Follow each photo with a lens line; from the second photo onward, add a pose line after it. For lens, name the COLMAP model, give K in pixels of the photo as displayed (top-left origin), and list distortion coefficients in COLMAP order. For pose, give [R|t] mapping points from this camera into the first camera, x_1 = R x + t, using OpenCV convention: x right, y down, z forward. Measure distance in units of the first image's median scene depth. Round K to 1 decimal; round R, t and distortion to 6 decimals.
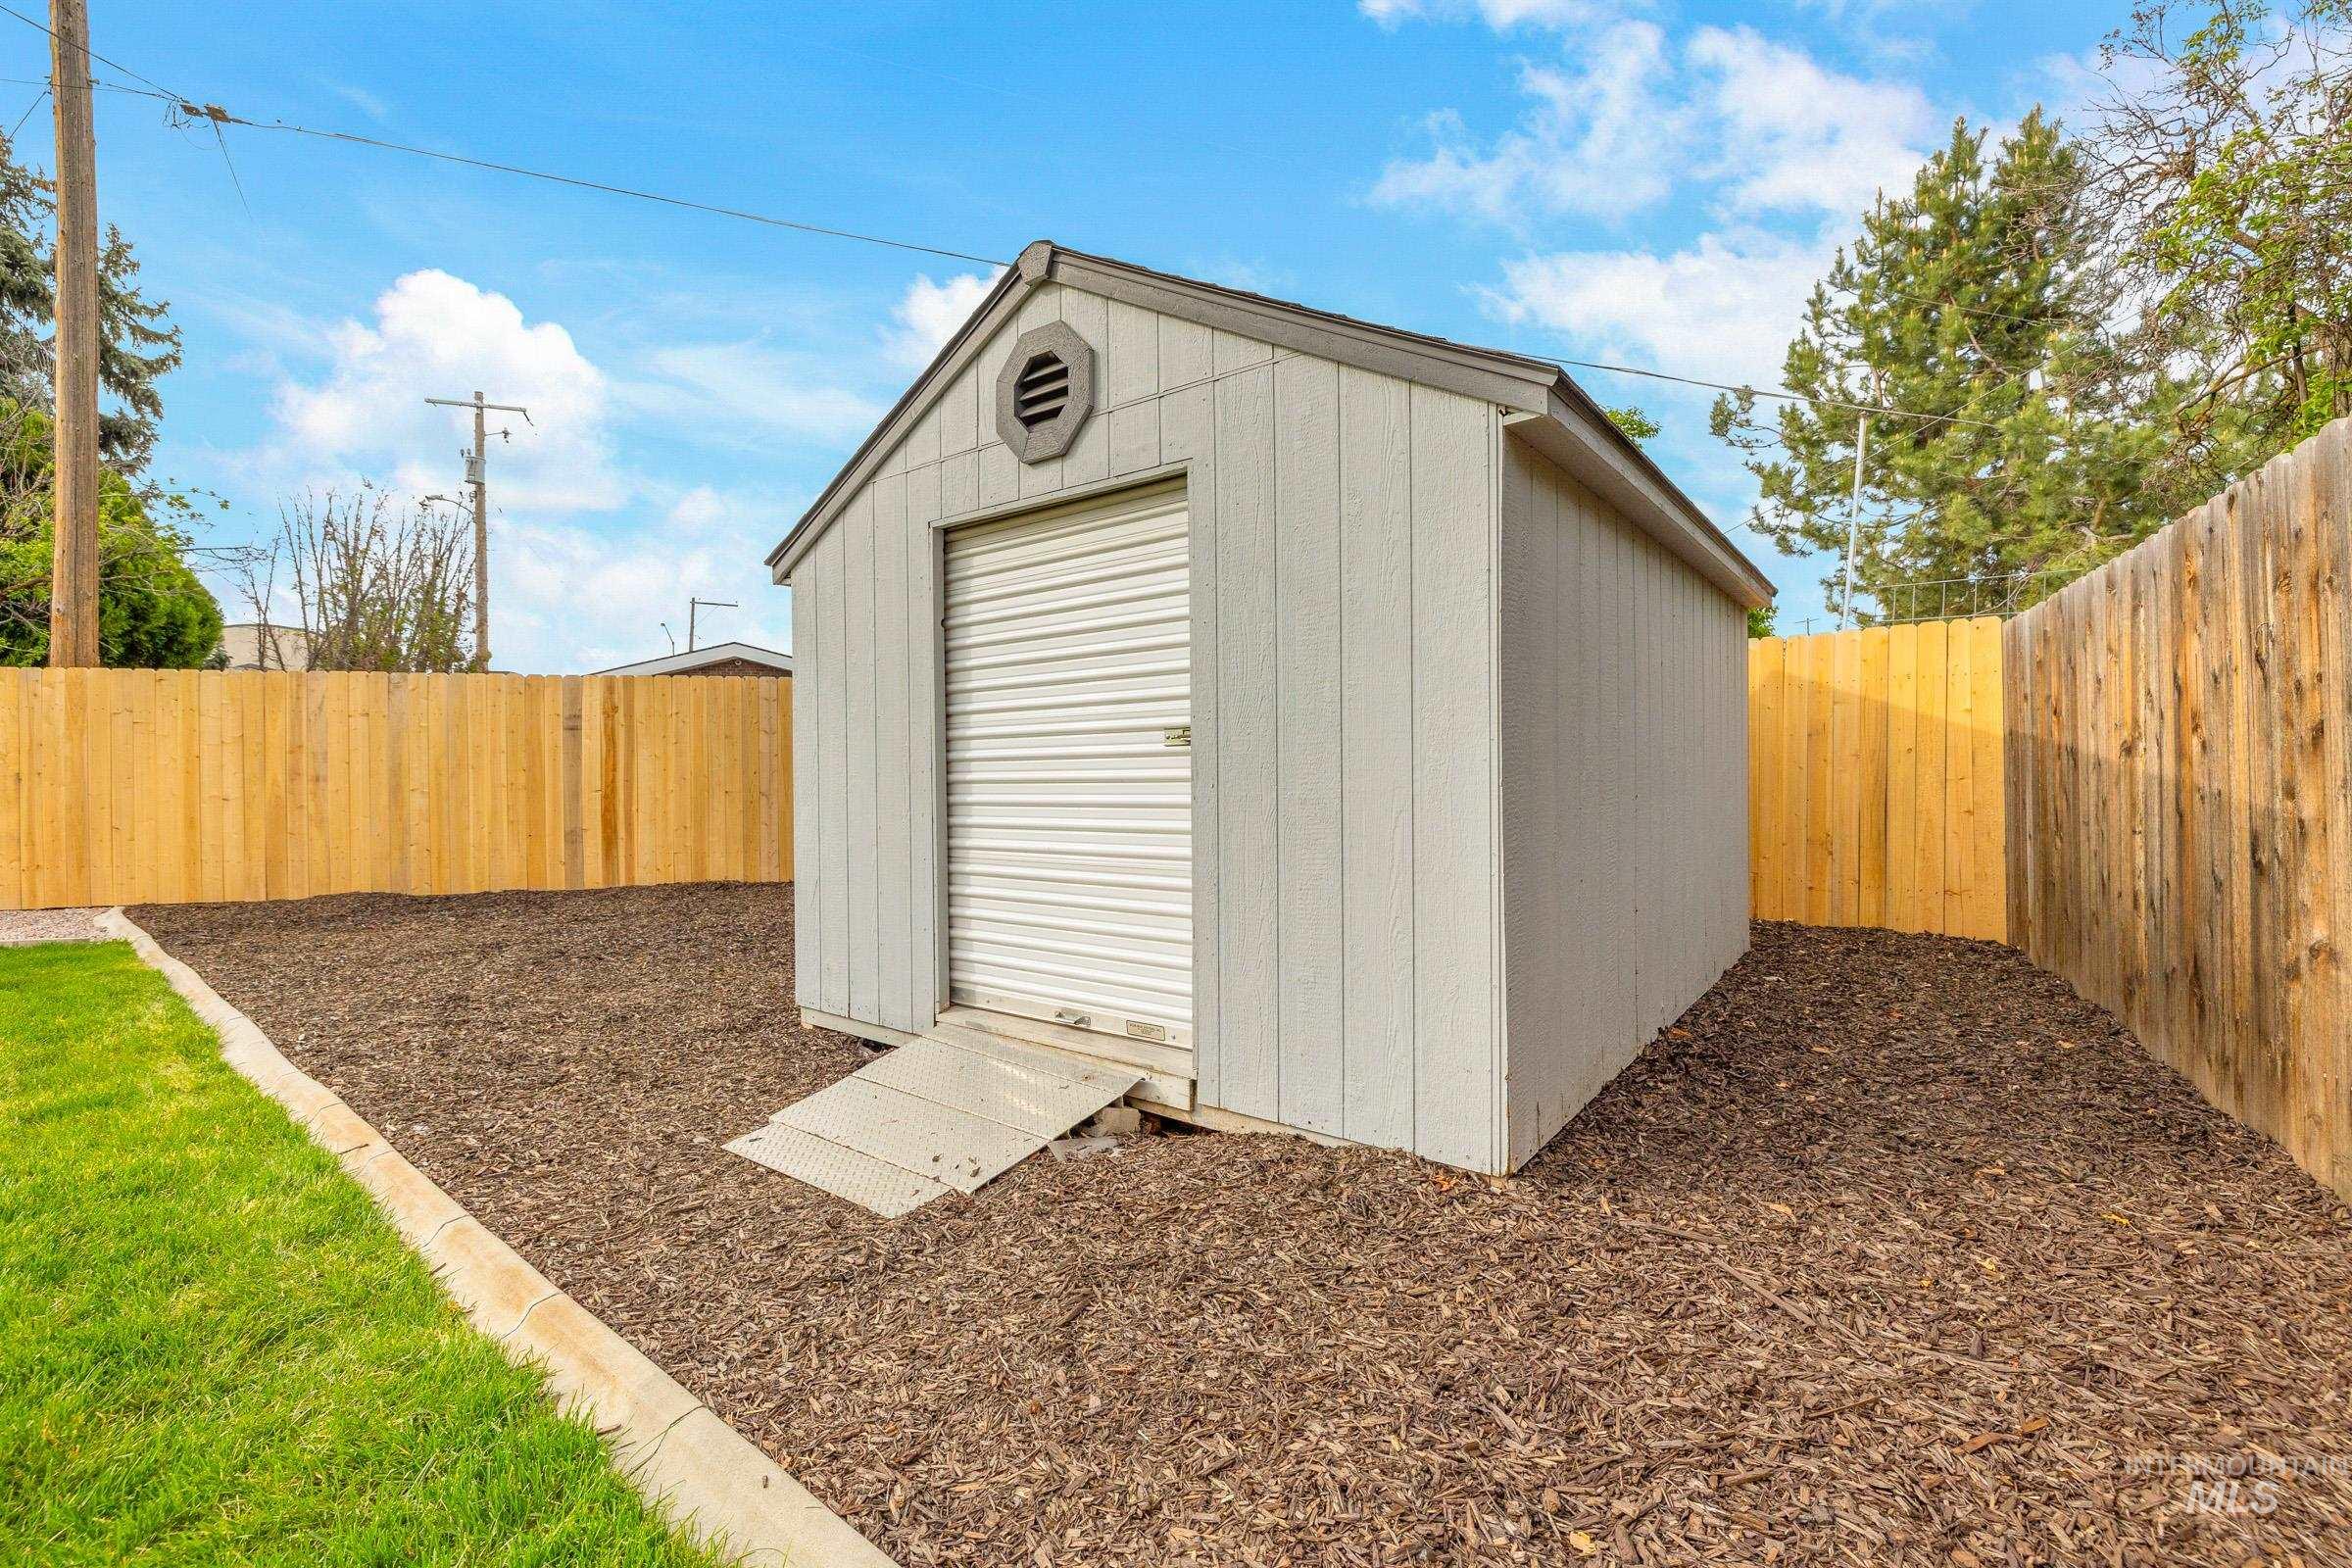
lens RADIAL K [[987.5, 0, 1181.8], [0, 987.5, 773.0], [0, 0, 1]] dist [-0.002048, 0.000417]
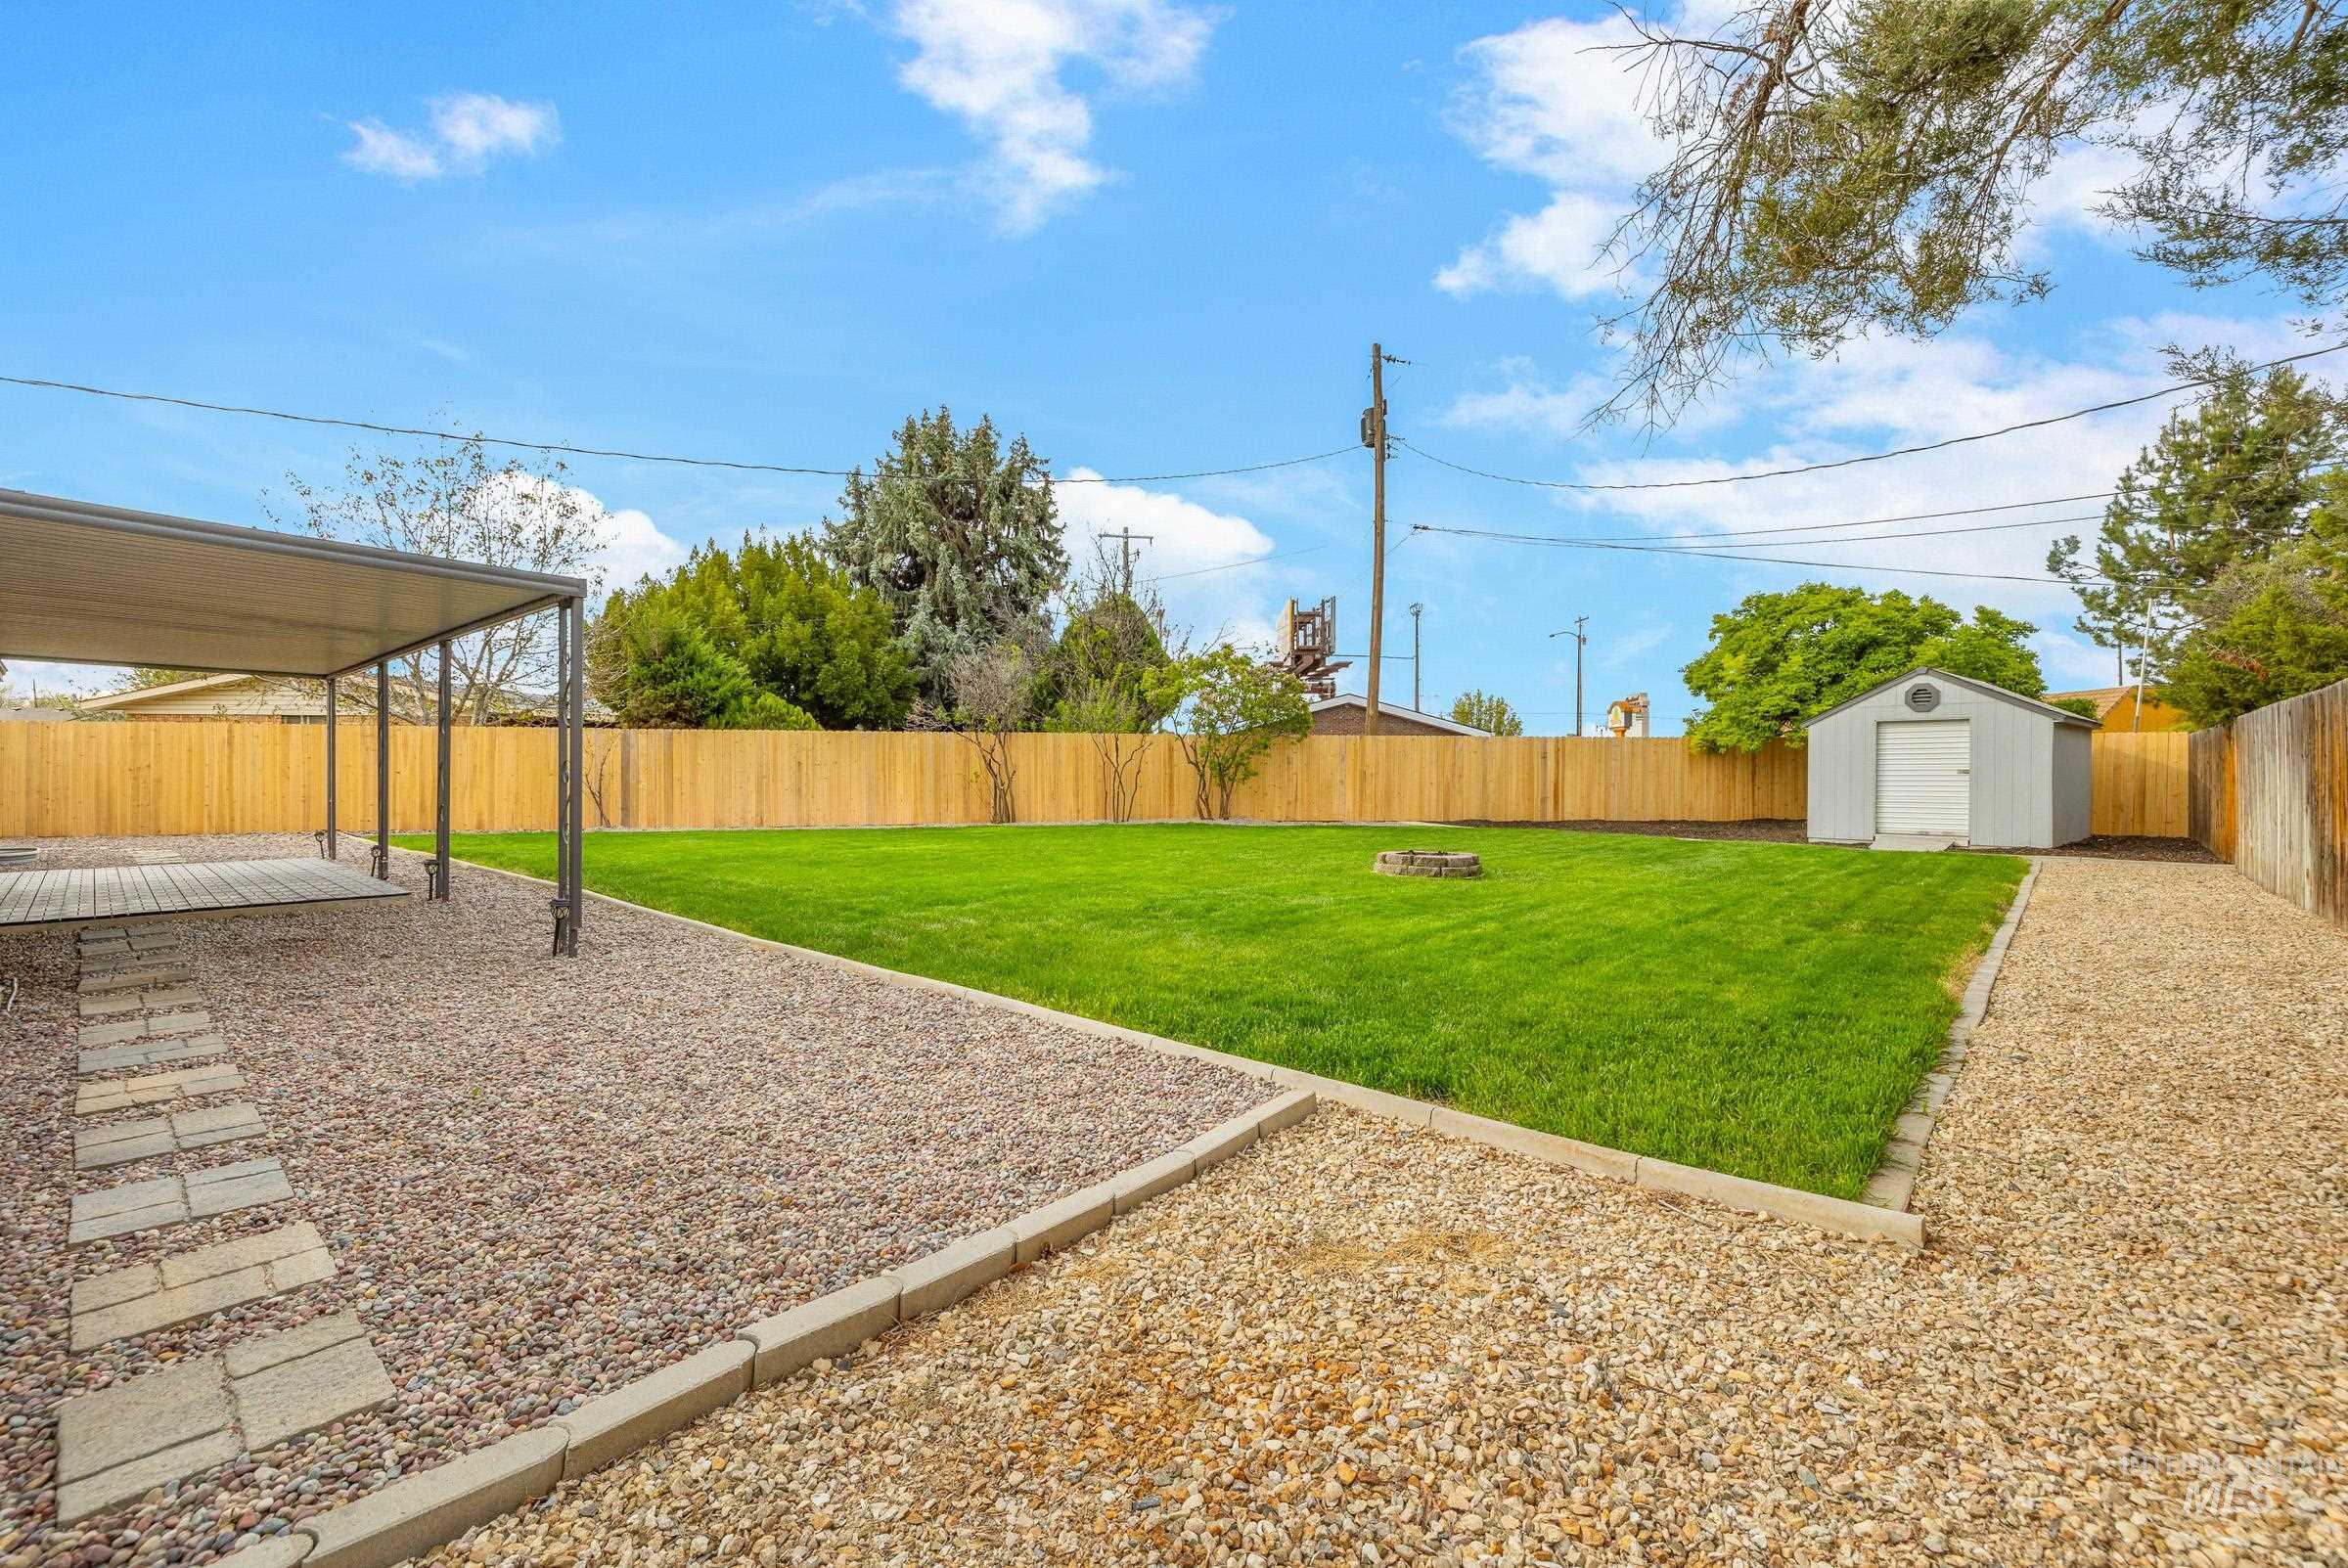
lens RADIAL K [[985.7, 0, 1179.8], [0, 985.7, 773.0], [0, 0, 1]] dist [-0.002048, 0.000417]
pose [[0.980312, 0.013899, -0.196966, -0.519321], [-0.014811, 0.999885, -0.003153, 0.007872], [0.196900, 0.006008, 0.980405, -0.831393]]
